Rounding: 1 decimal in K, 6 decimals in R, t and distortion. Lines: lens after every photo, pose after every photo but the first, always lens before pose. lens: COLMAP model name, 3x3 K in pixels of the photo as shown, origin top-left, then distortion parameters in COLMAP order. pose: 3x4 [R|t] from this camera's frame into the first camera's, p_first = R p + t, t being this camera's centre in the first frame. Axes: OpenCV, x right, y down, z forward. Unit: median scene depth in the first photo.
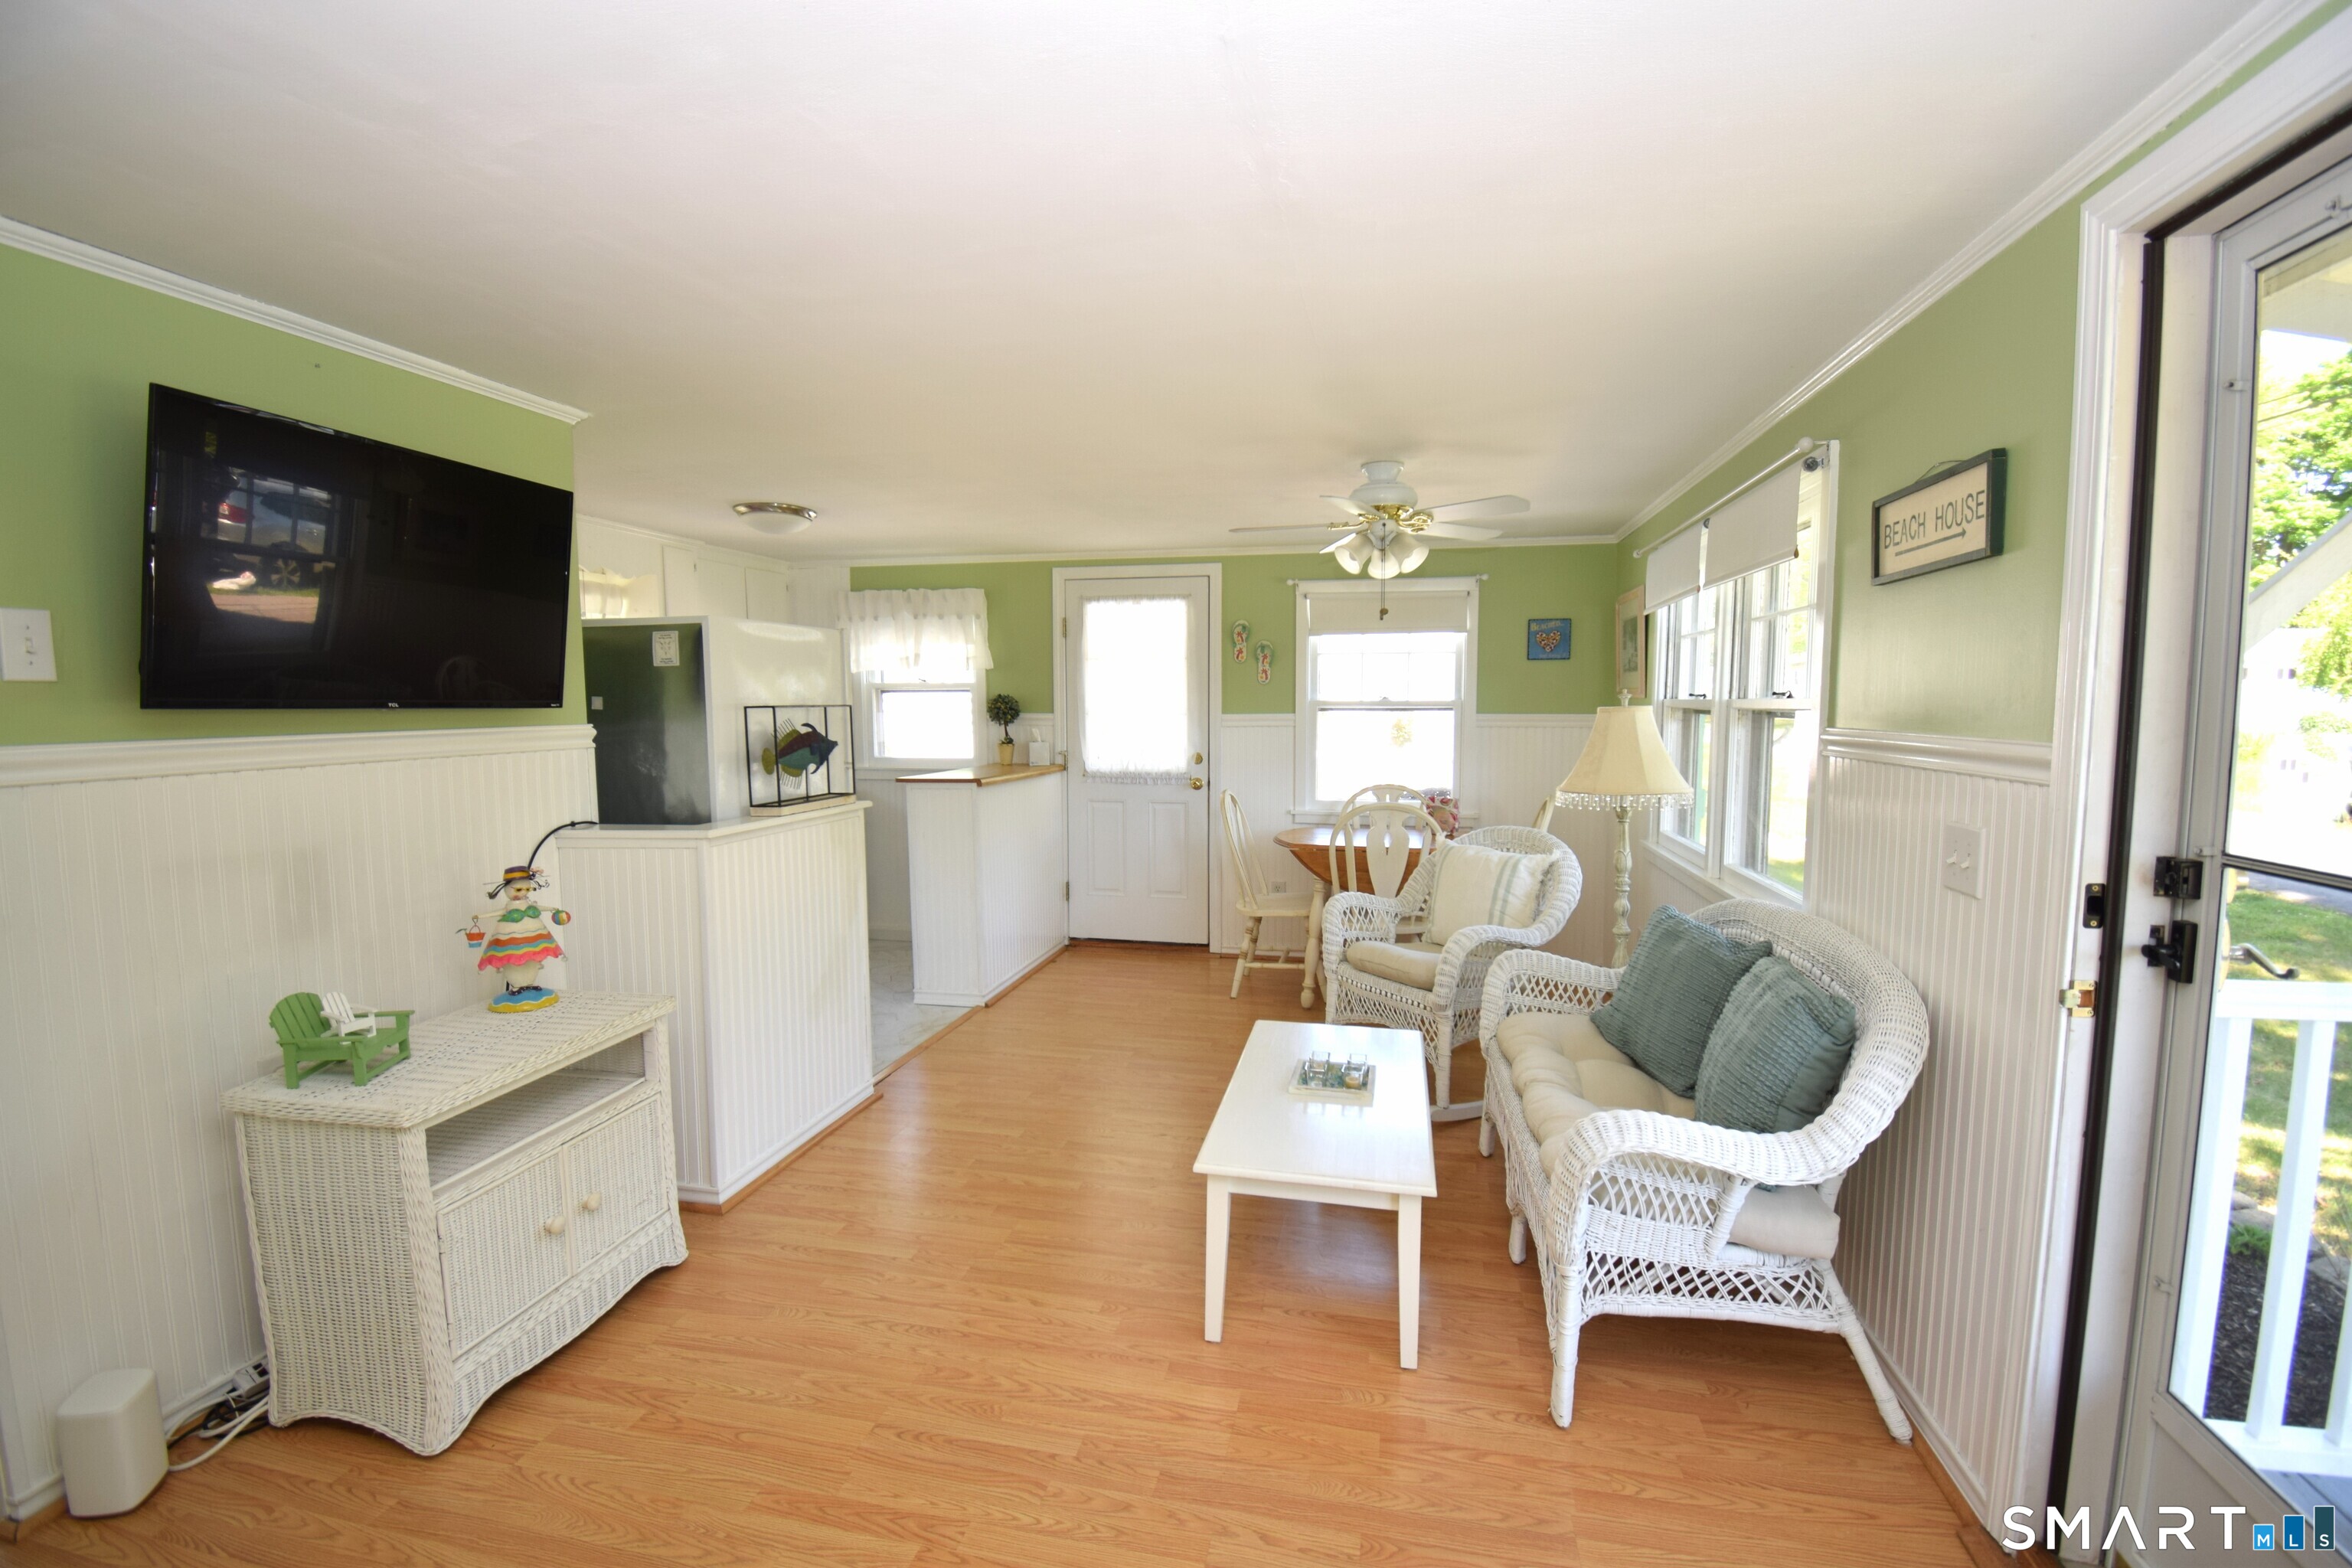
lens RADIAL K [[1033.5, 0, 1179.2], [0, 1033.5, 777.0], [0, 0, 1]] dist [0.006645, -0.016594]
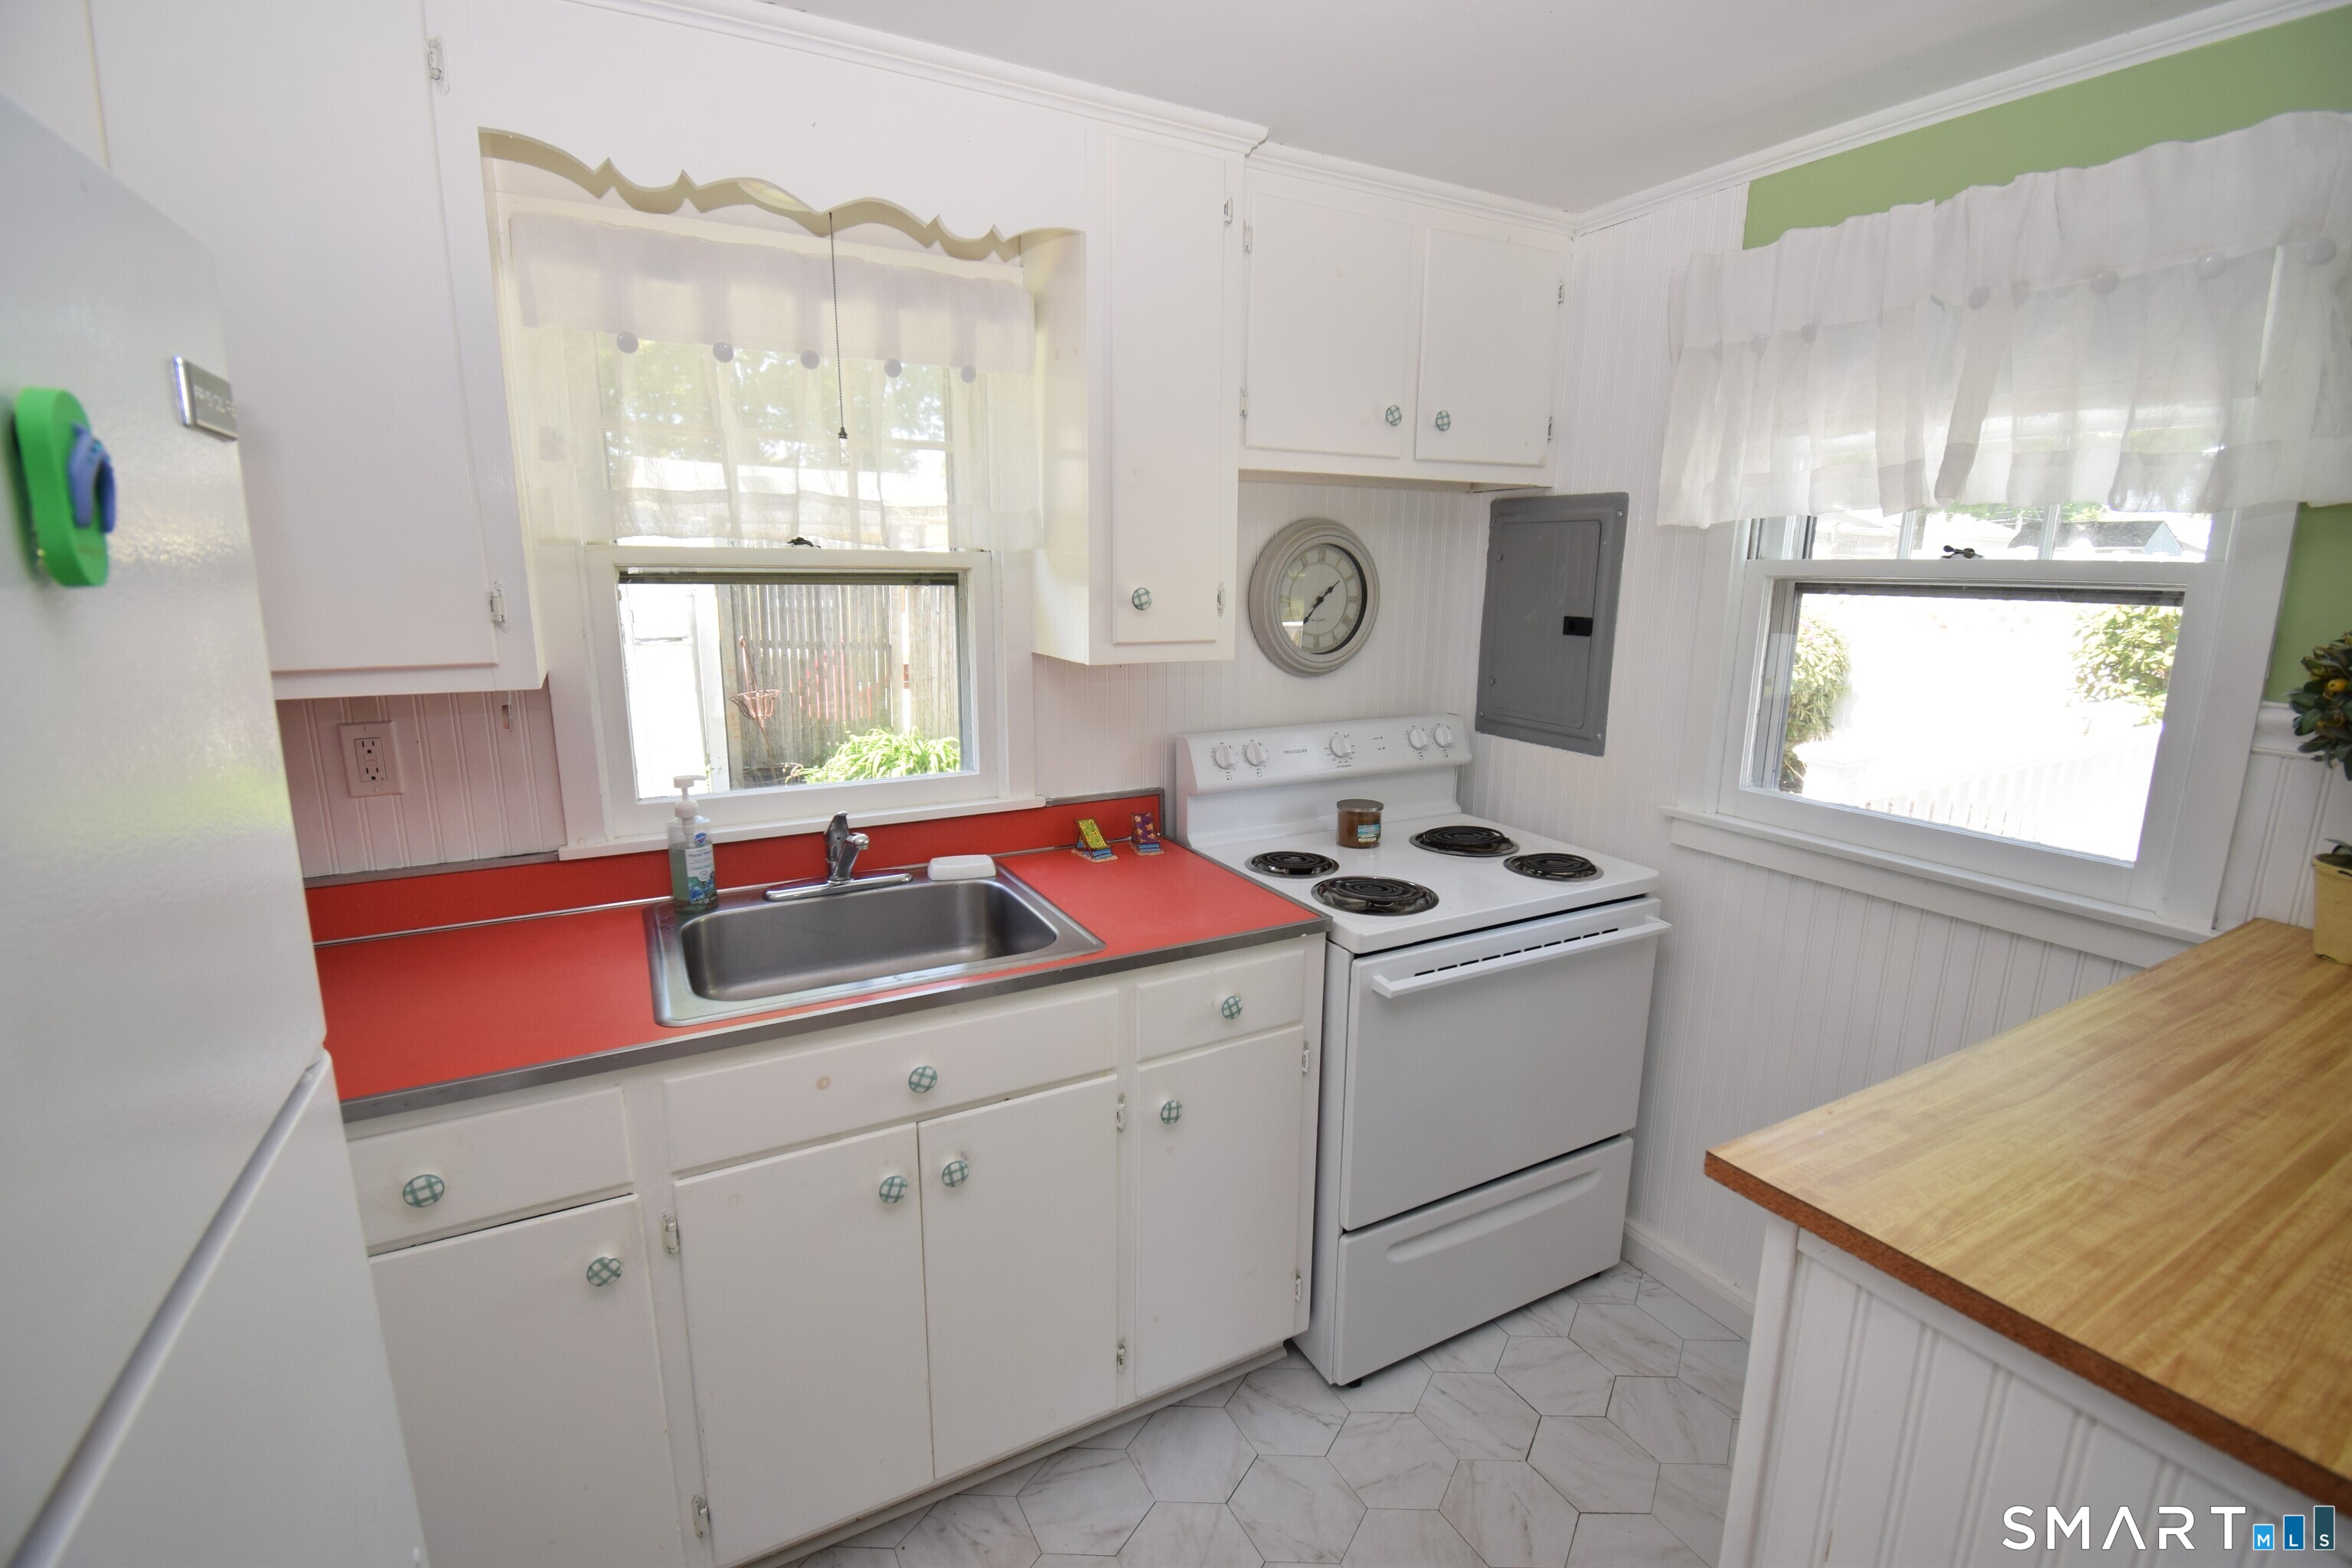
lens RADIAL K [[1033.5, 0, 1179.2], [0, 1033.5, 777.0], [0, 0, 1]] dist [0.006645, -0.016594]
pose [[0.663123, 0.163215, -0.730499, -0.186581], [-0.067646, 0.985011, 0.158674, -0.068425], [0.745447, -0.055805, 0.664225, 0.697569]]
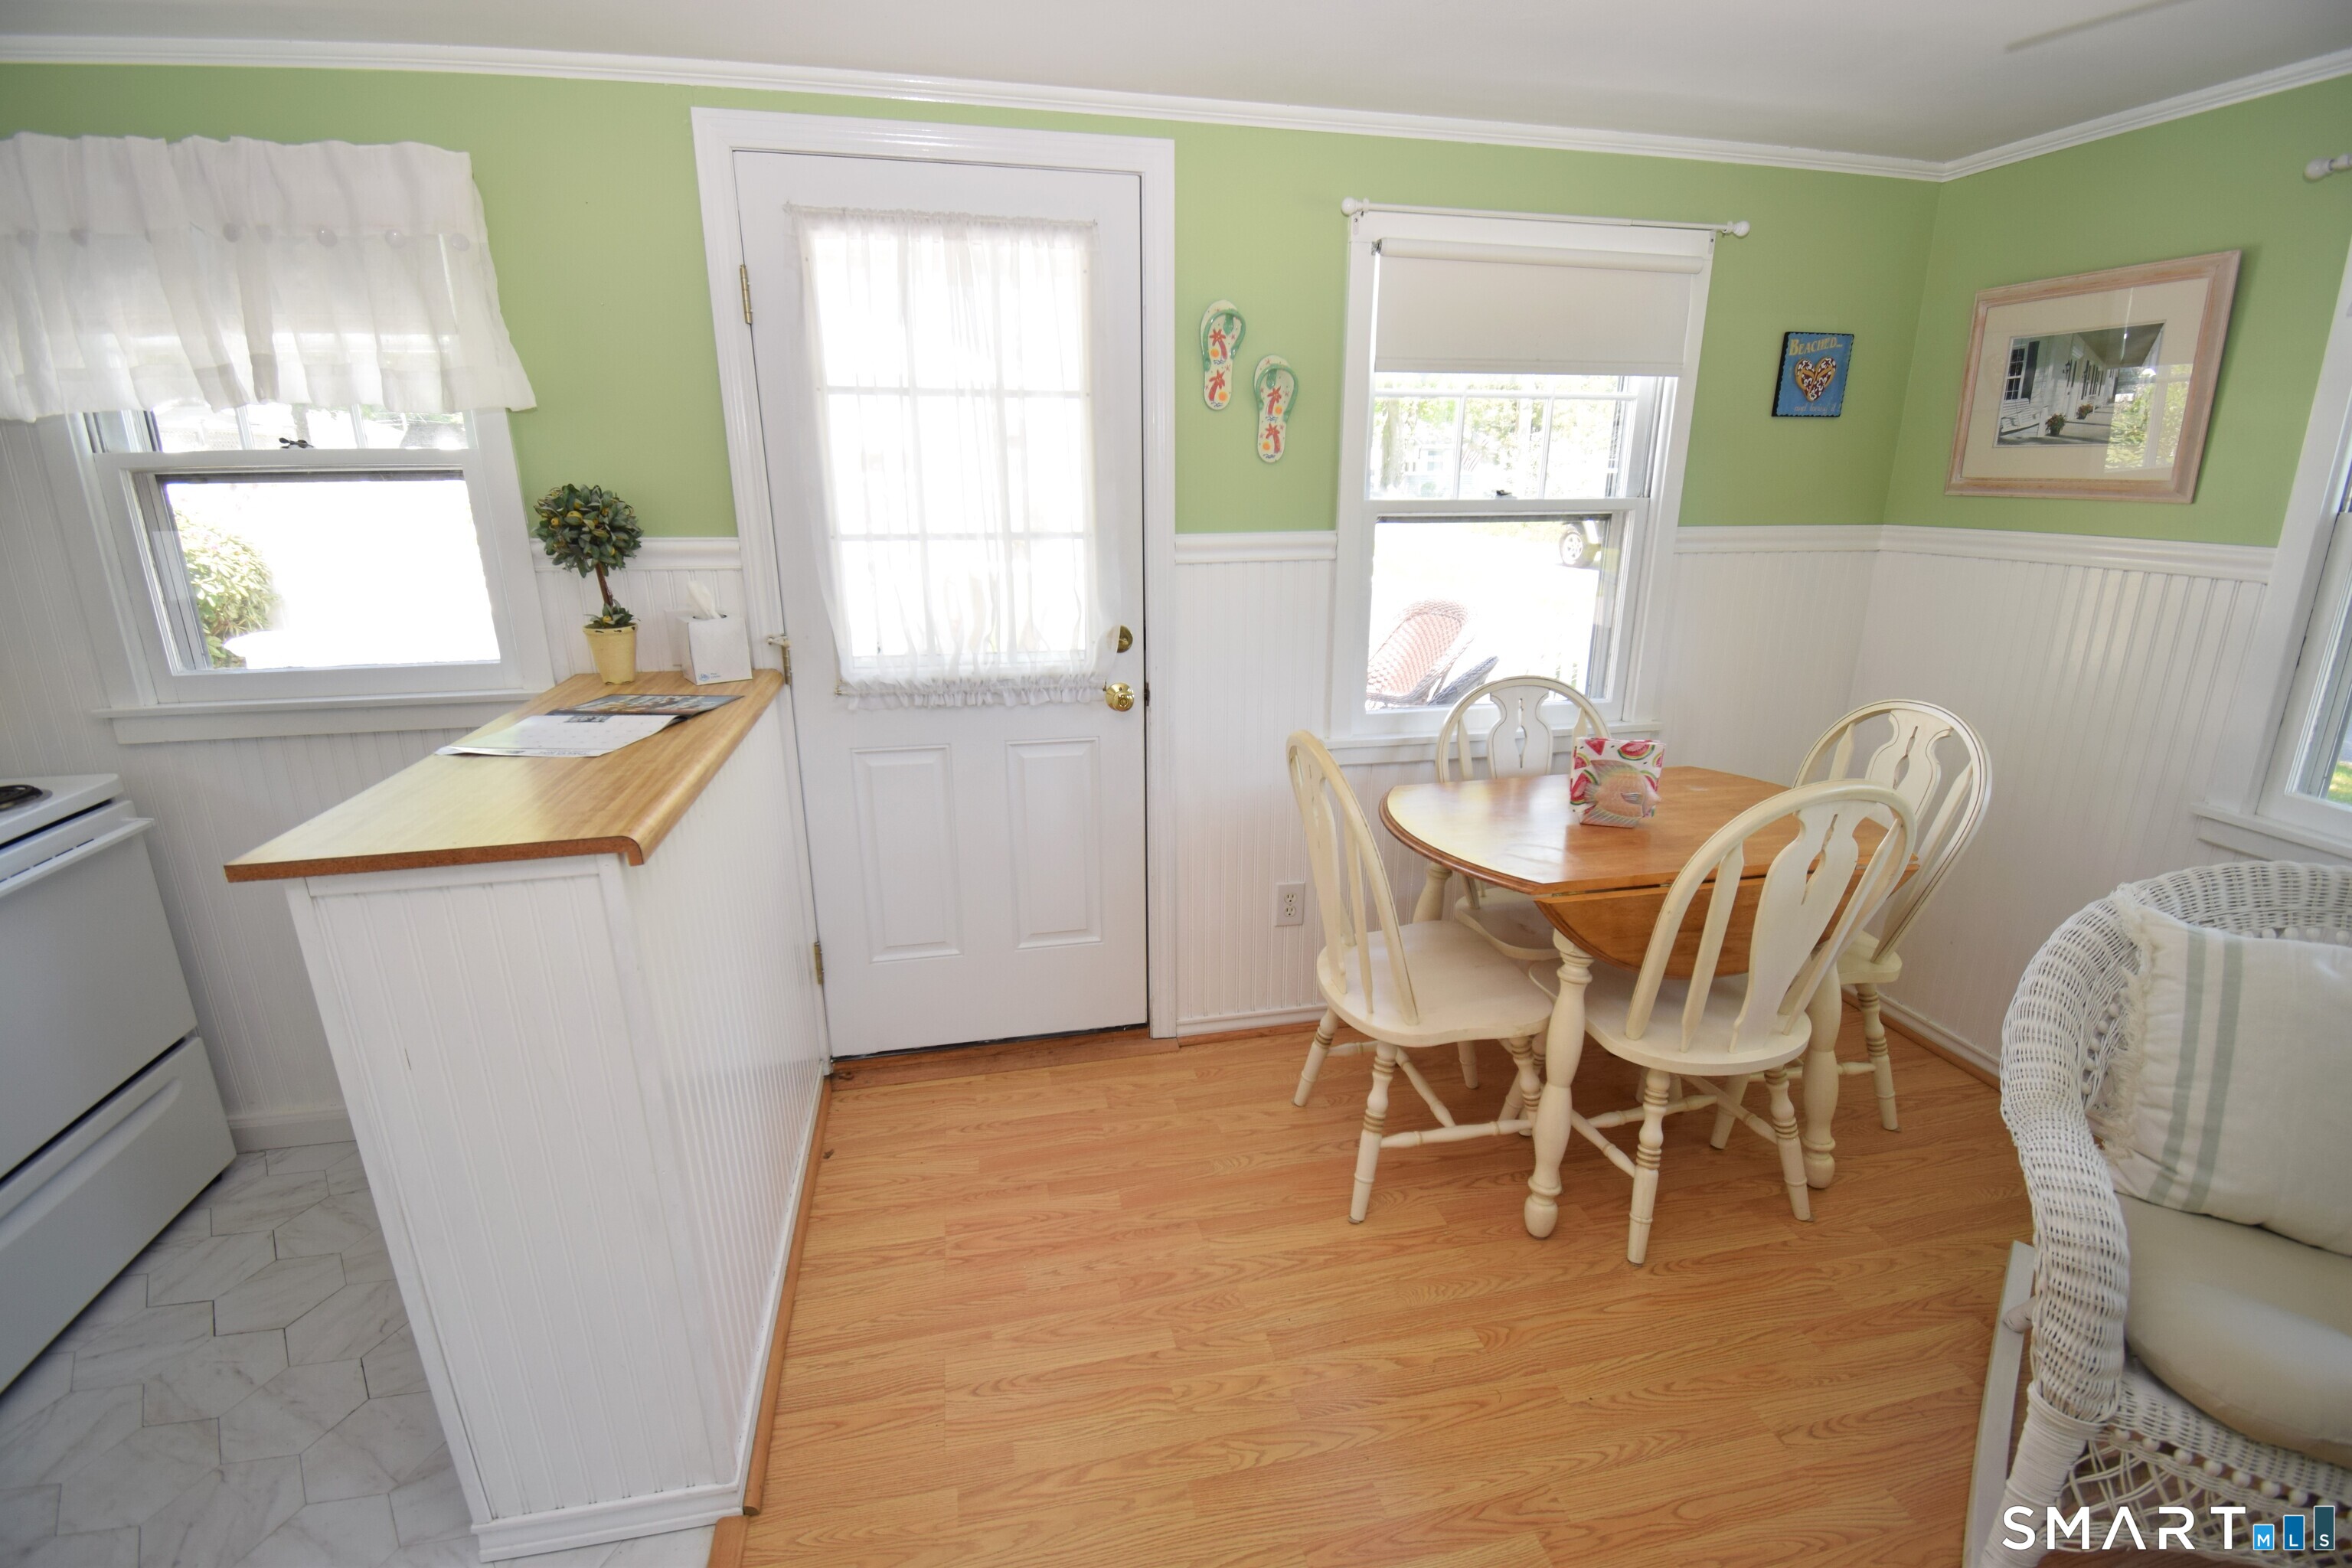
lens RADIAL K [[1043.8, 0, 1172.5], [0, 1043.8, 786.0], [0, 0, 1]] dist [-0.000381, -0.012997]
pose [[0.907684, -0.119180, 0.402376, -0.145322], [0.028155, 0.973960, 0.224965, -0.055749], [-0.418709, -0.192868, 0.887403, 0.588731]]
